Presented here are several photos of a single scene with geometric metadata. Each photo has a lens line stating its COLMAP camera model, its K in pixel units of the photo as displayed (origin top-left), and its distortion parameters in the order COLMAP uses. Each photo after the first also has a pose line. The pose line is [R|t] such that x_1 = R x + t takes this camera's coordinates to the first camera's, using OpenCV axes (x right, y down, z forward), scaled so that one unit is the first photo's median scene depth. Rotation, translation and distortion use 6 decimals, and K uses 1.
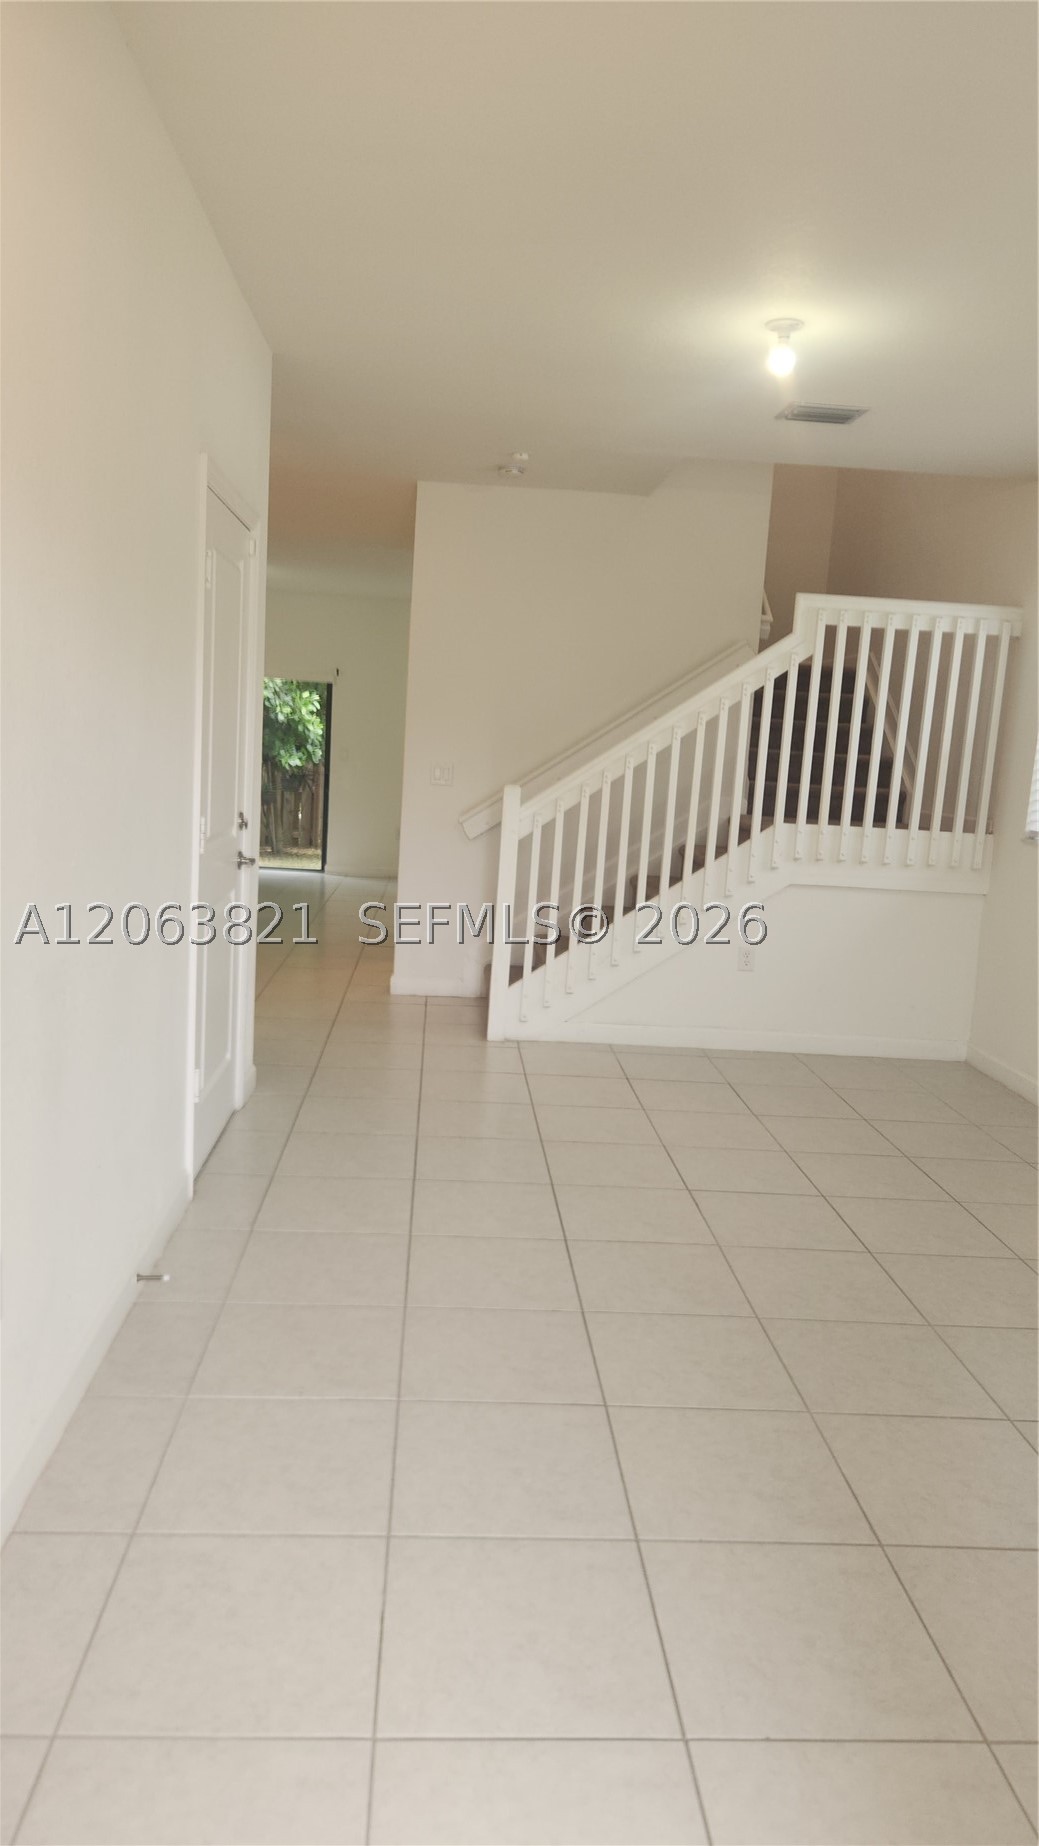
lens RADIAL K [[1240.0, 0, 506.9], [0, 1240.0, 913.8], [0, 0, 1]] dist [0.065862, -0.015202]
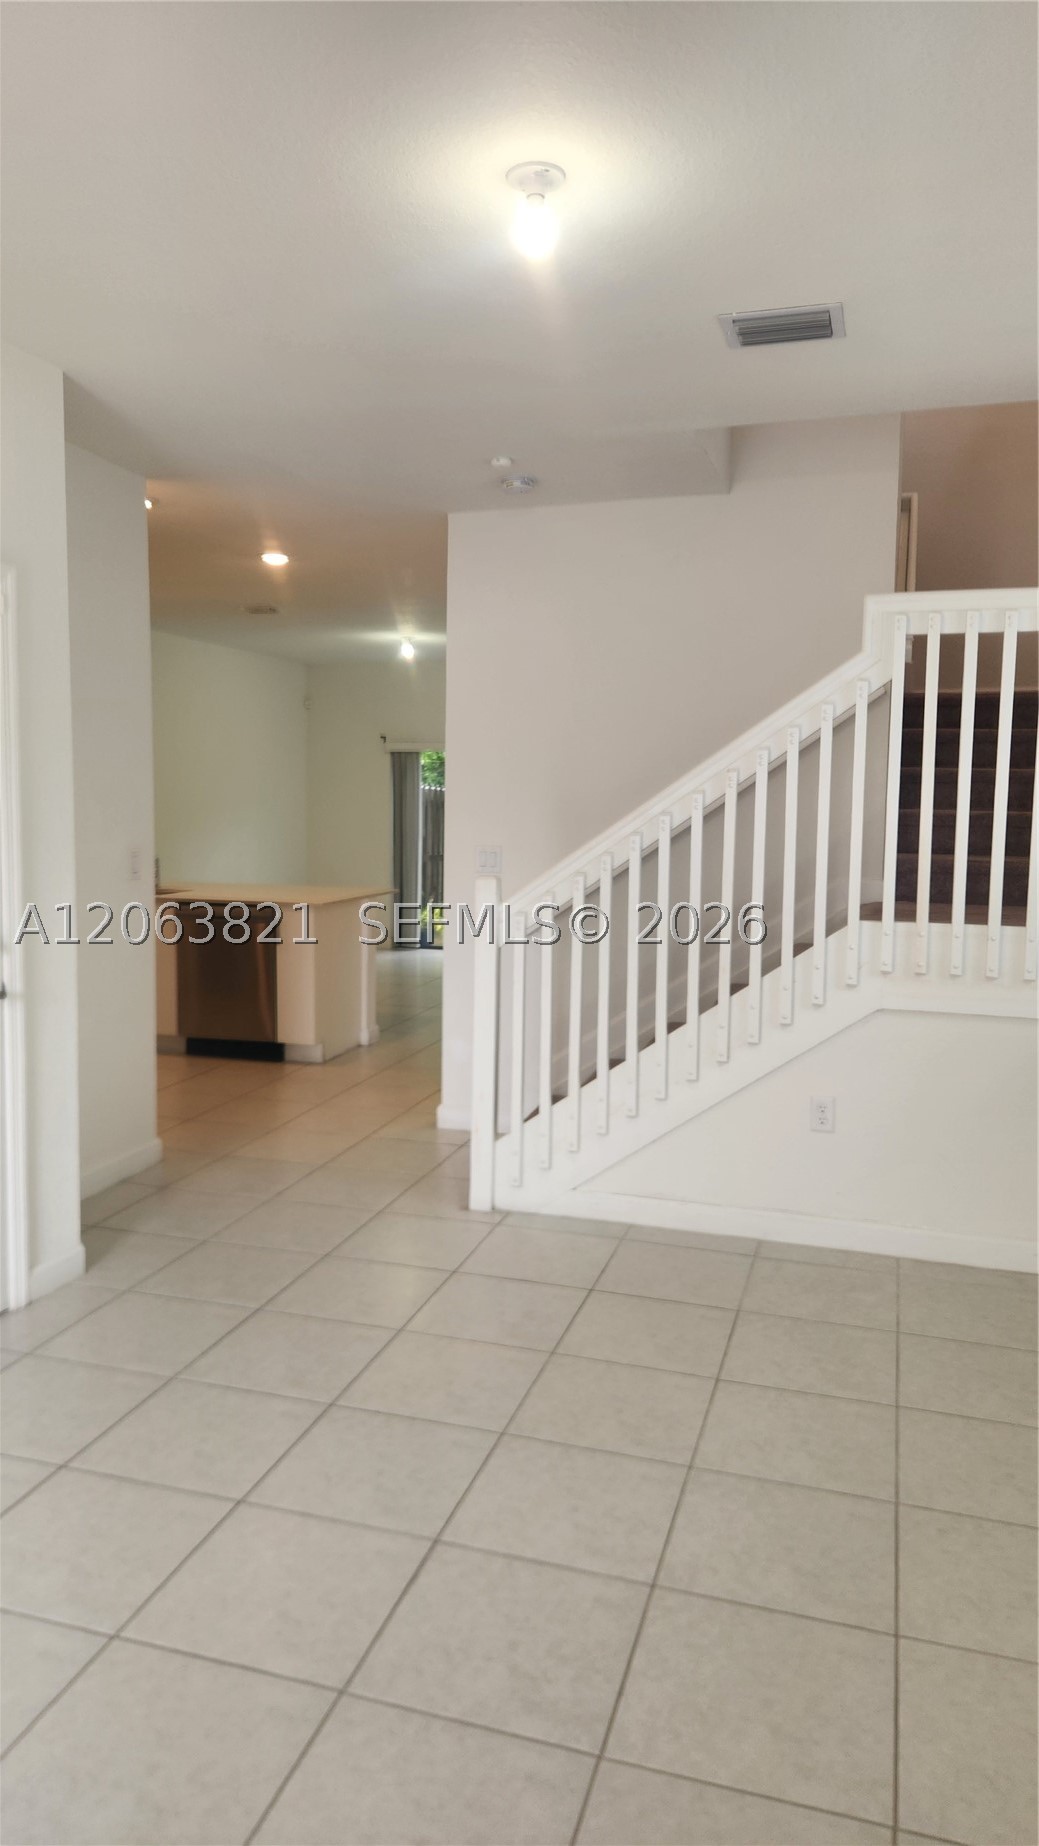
lens RADIAL K [[1240.0, 0, 517.8], [0, 1240.0, 897.8], [0, 0, 1]] dist [0.065862, -0.015202]
pose [[0.936092, -0.021219, -0.351115, 0.291849], [-0.001663, 0.997901, -0.064740, -0.041425], [0.351752, 0.061186, 0.934091, 0.286328]]
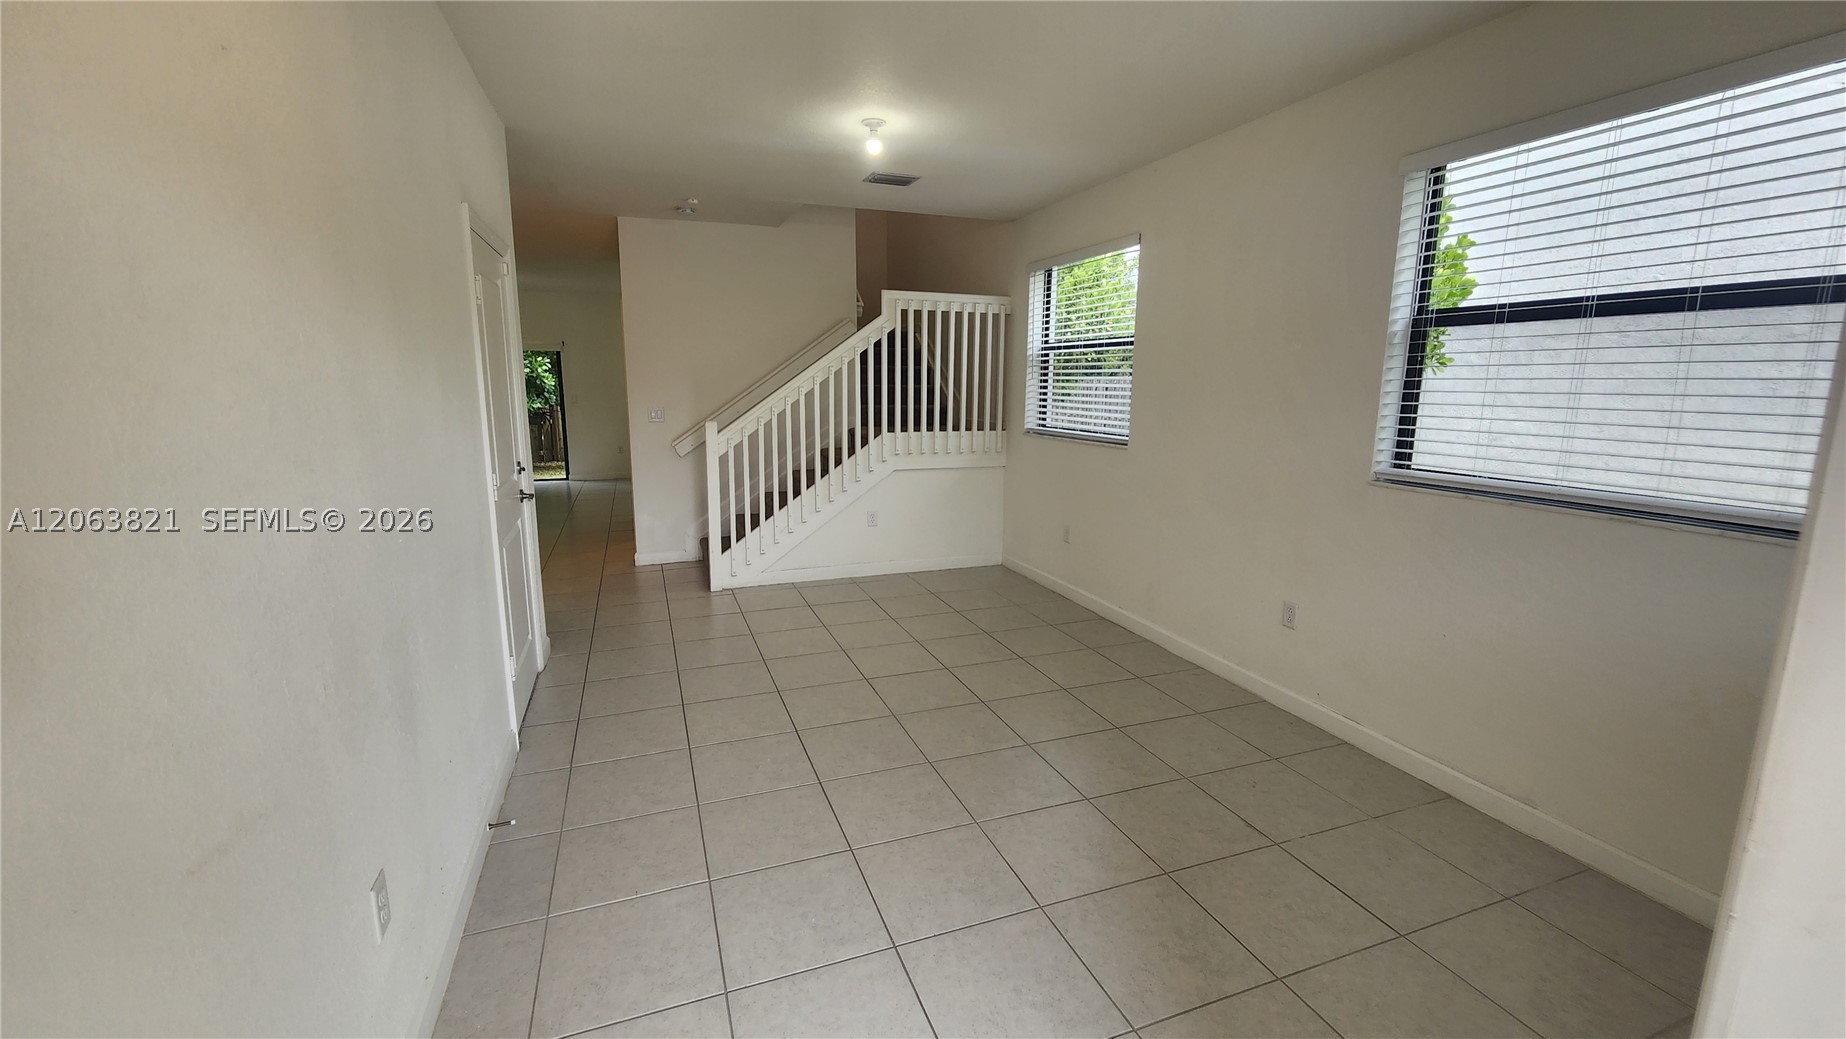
lens RADIAL K [[753.8, 0, 922.1], [0, 753.8, 503.6], [0, 0, 1]] dist [-0.003718, 0.000855]
pose [[0.950797, -0.104548, 0.291643, -0.029030], [0.092926, 0.994237, 0.053463, -0.030013], [-0.295552, -0.023731, 0.955032, 0.055635]]
